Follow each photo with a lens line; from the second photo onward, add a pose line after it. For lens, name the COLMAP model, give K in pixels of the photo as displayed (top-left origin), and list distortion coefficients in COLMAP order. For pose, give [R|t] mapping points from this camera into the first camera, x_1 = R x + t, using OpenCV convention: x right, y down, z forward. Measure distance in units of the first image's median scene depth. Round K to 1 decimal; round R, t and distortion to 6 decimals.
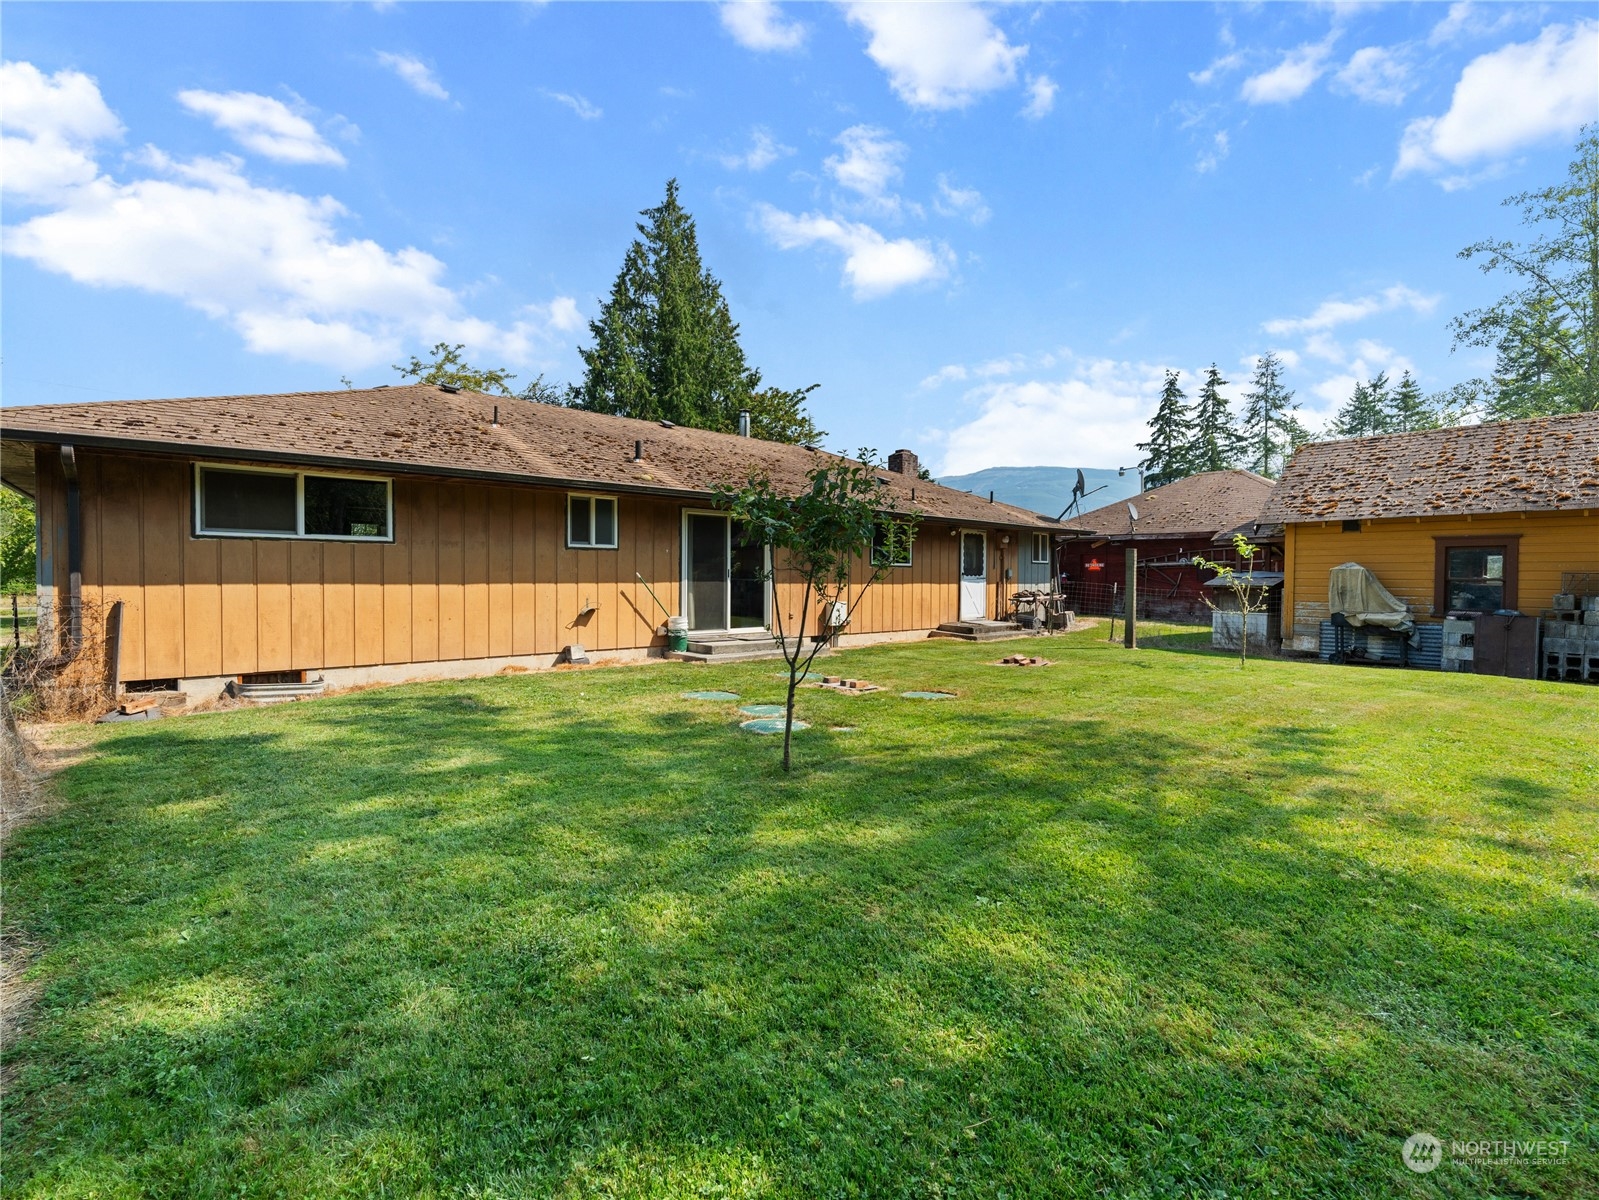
lens RADIAL K [[727.3, 0, 797.4], [0, 727.3, 592.6], [0, 0, 1]] dist [-0.000213, -0.001441]
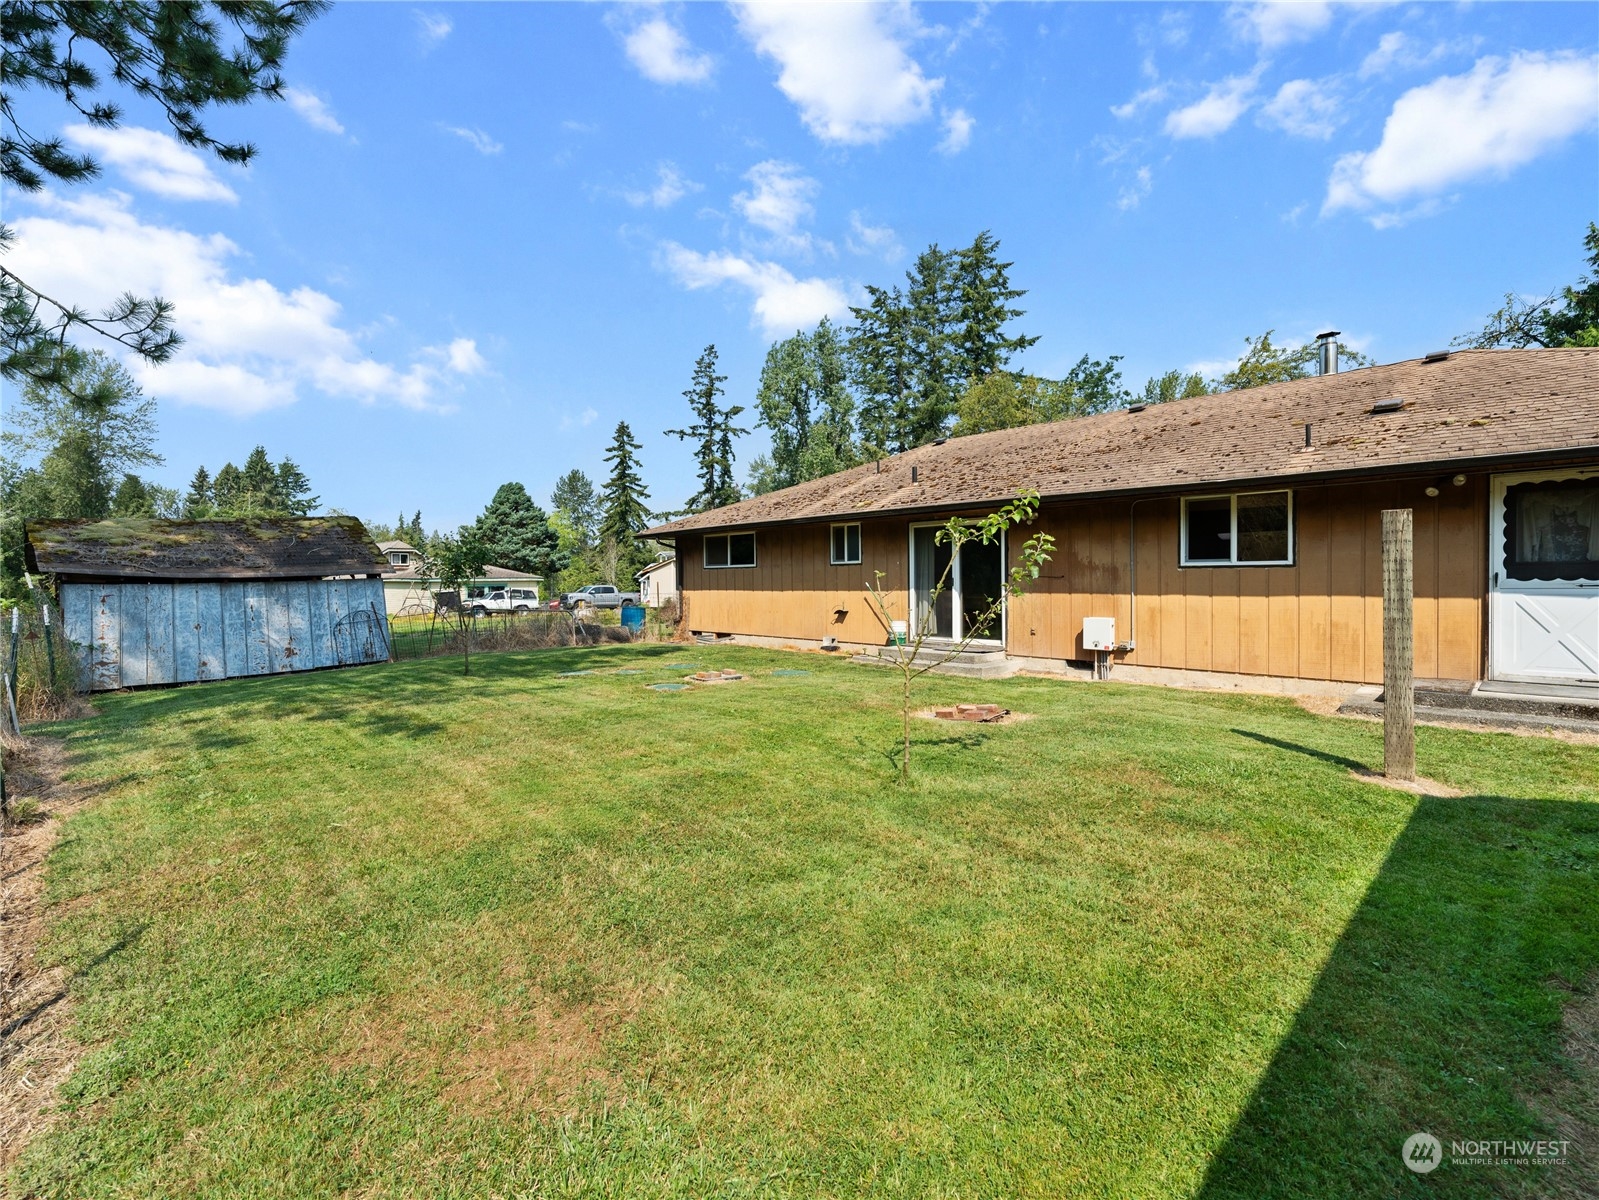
lens RADIAL K [[645.6, 0, 796.7], [0, 645.6, 595.2], [0, 0, 1]] dist [0.000881, 0.000034]
pose [[0.102585, 0.008727, -0.994686, 0.799032], [-0.022105, 0.999735, 0.006492, -0.009589], [0.994479, 0.021322, 0.102750, 0.724833]]
